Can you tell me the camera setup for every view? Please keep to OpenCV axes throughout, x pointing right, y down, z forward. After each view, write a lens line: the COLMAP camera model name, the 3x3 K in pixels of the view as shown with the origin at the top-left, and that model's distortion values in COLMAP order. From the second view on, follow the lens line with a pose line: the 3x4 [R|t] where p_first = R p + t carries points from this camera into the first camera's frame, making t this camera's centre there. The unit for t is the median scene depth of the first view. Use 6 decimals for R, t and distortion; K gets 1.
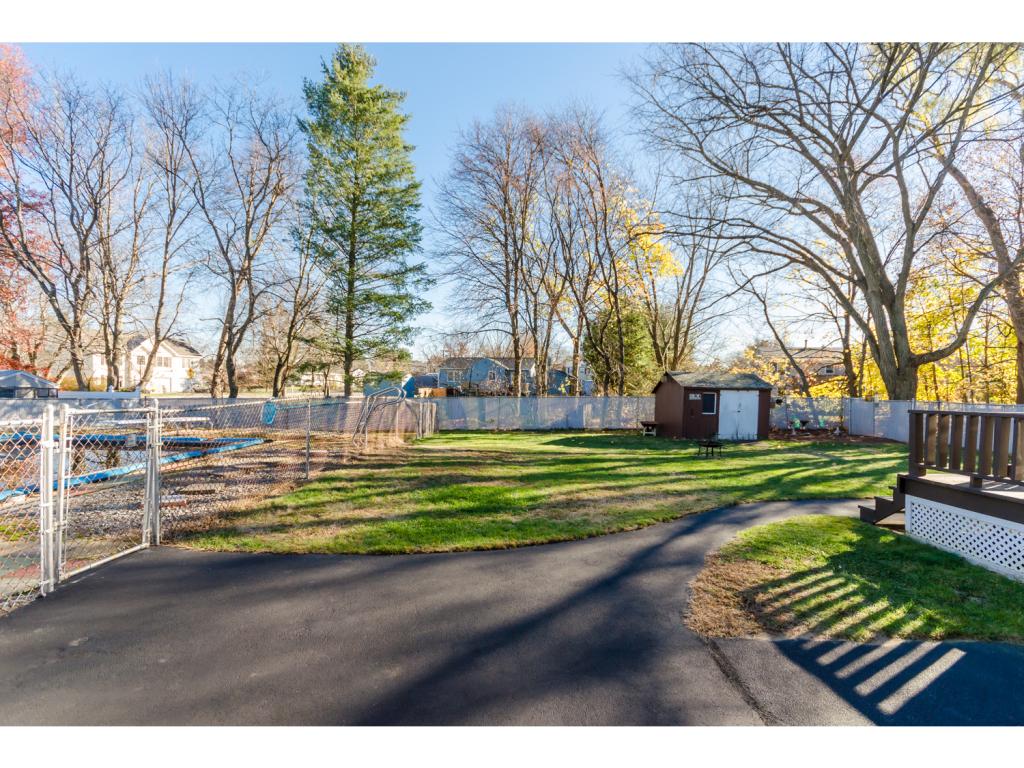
lens RADIAL K [[481.0, 0, 511.7], [0, 481.0, 406.1], [0, 0, 1]] dist [-0.001154, -0.000204]
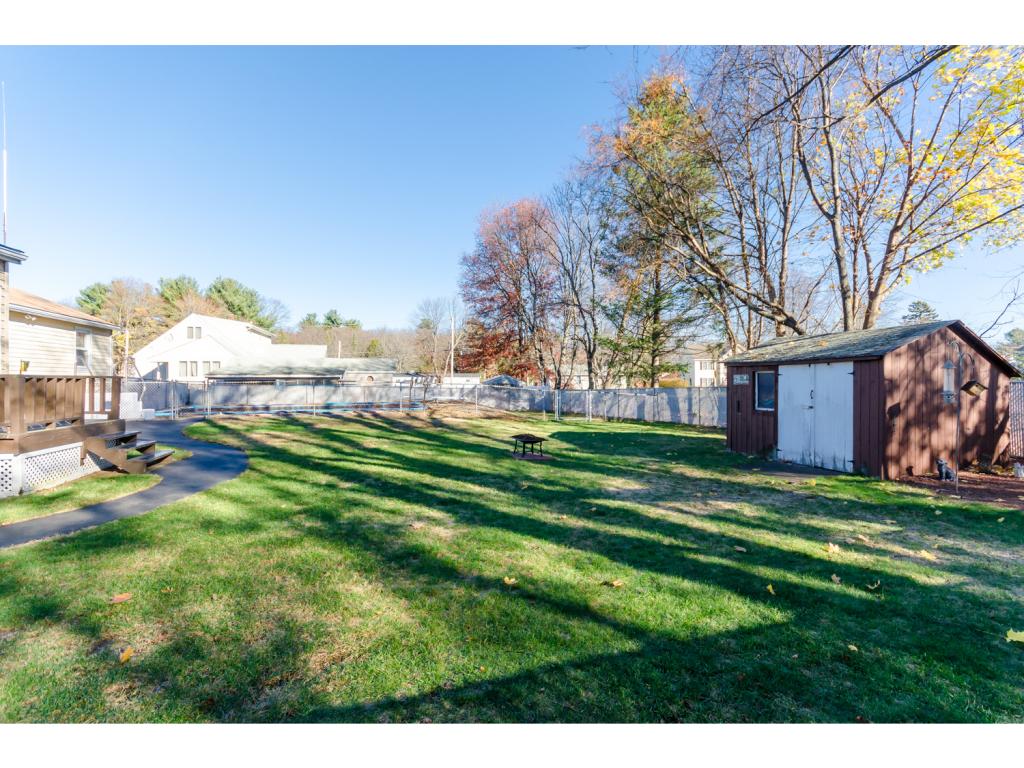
lens RADIAL K [[457.0, 0, 531.0], [0, 457.0, 387.9], [0, 0, 1]] dist [-0.001774, -0.000581]
pose [[0.307804, -0.007252, -0.951422, 0.821977], [-0.029064, 0.999433, -0.017020, 0.007587], [0.951006, 0.032891, 0.307419, 0.585797]]
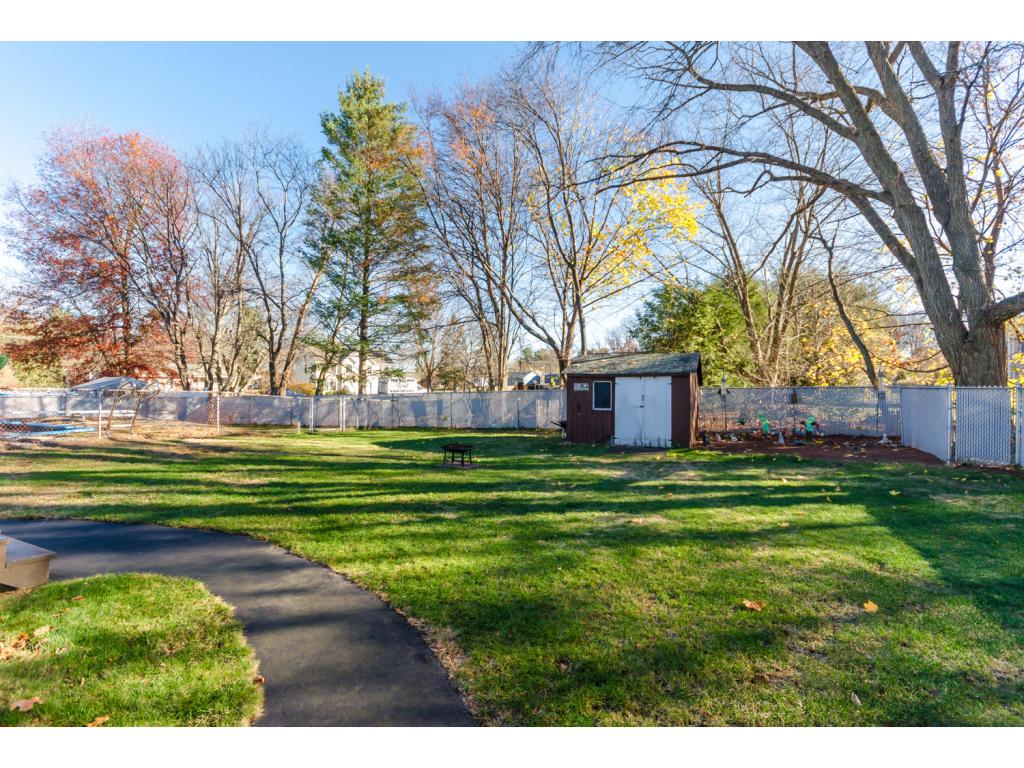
lens RADIAL K [[482.7, 0, 512.0], [0, 482.7, 384.0], [0, 0, 1]] dist [0.002510, 0.000570]
pose [[0.902204, -0.020791, -0.430808, 0.605593], [0.002645, 0.999085, -0.042676, 0.007900], [0.431301, 0.037363, 0.901434, 0.268729]]
